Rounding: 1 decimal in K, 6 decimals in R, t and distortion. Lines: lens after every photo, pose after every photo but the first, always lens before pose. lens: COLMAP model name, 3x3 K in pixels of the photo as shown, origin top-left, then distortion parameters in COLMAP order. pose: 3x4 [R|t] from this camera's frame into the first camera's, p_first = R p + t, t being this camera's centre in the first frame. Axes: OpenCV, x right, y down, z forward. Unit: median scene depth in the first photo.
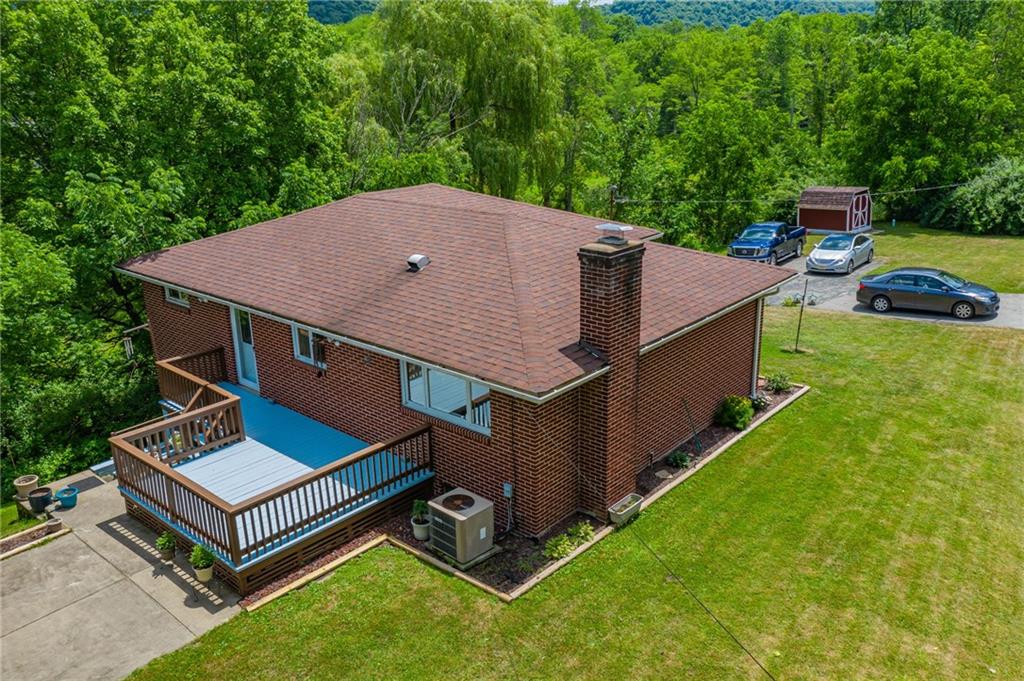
lens RADIAL K [[829.7, 0, 511.9], [0, 829.7, 340.1], [0, 0, 1]] dist [-0.012919, 0.001884]
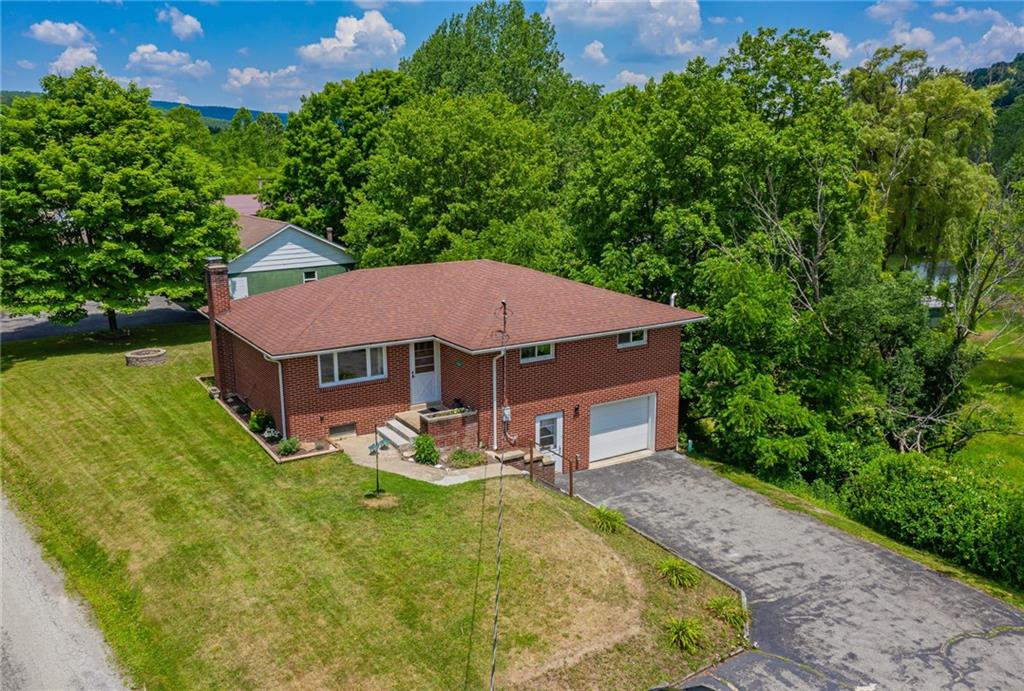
lens RADIAL K [[863.9, 0, 511.7], [0, 863.9, 345.2], [0, 0, 1]] dist [0.001985, 0.003627]
pose [[-0.305679, 0.218846, -0.926643, 1.860036], [-0.289250, 0.905886, 0.309361, -0.782210], [0.907135, 0.362597, -0.213610, 2.045906]]
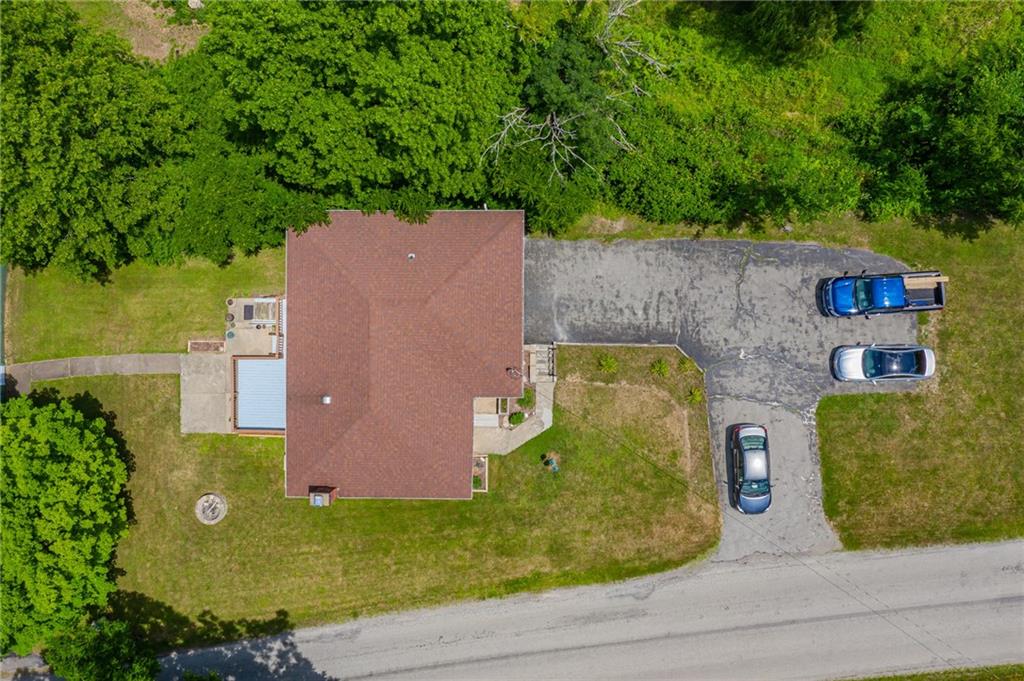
lens RADIAL K [[829.7, 0, 509.6], [0, 829.7, 342.4], [0, 0, 1]] dist [-0.012919, 0.001884]
pose [[0.642363, 0.766300, 0.012452, 0.081693], [-0.241113, 0.186641, 0.952381, -2.937106], [0.727485, -0.614776, 0.304656, 0.822677]]
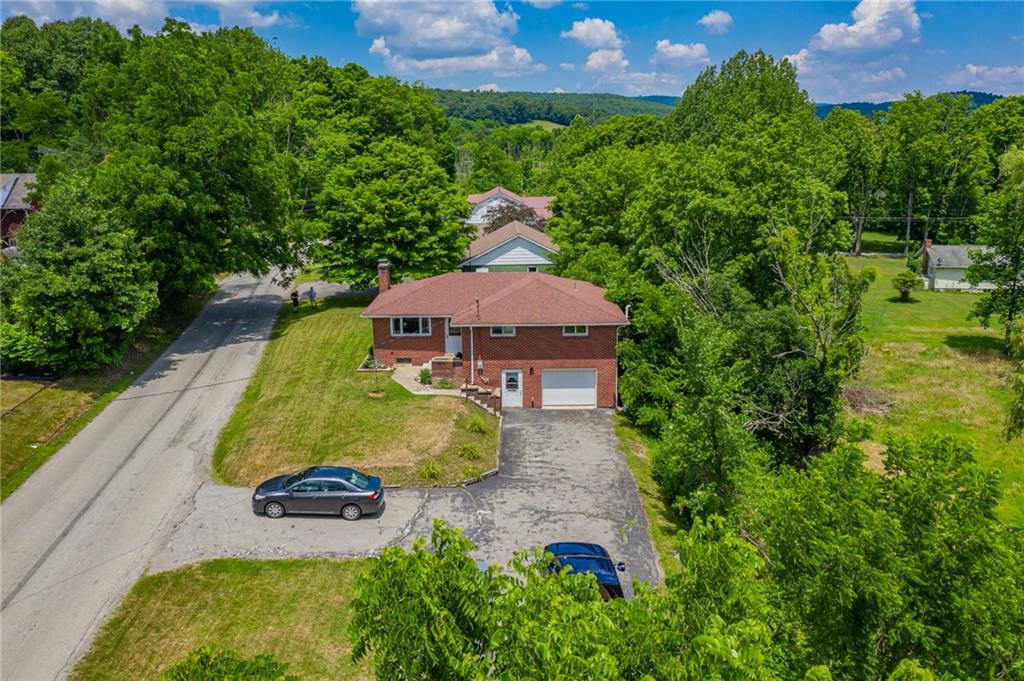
lens RADIAL K [[829.7, 0, 513.3], [0, 829.7, 342.1], [0, 0, 1]] dist [-0.012919, 0.001884]
pose [[-0.761040, 0.165914, -0.627129, 1.969945], [-0.187989, 0.868850, 0.457995, -1.547781], [0.620869, 0.466446, -0.630040, 3.628360]]
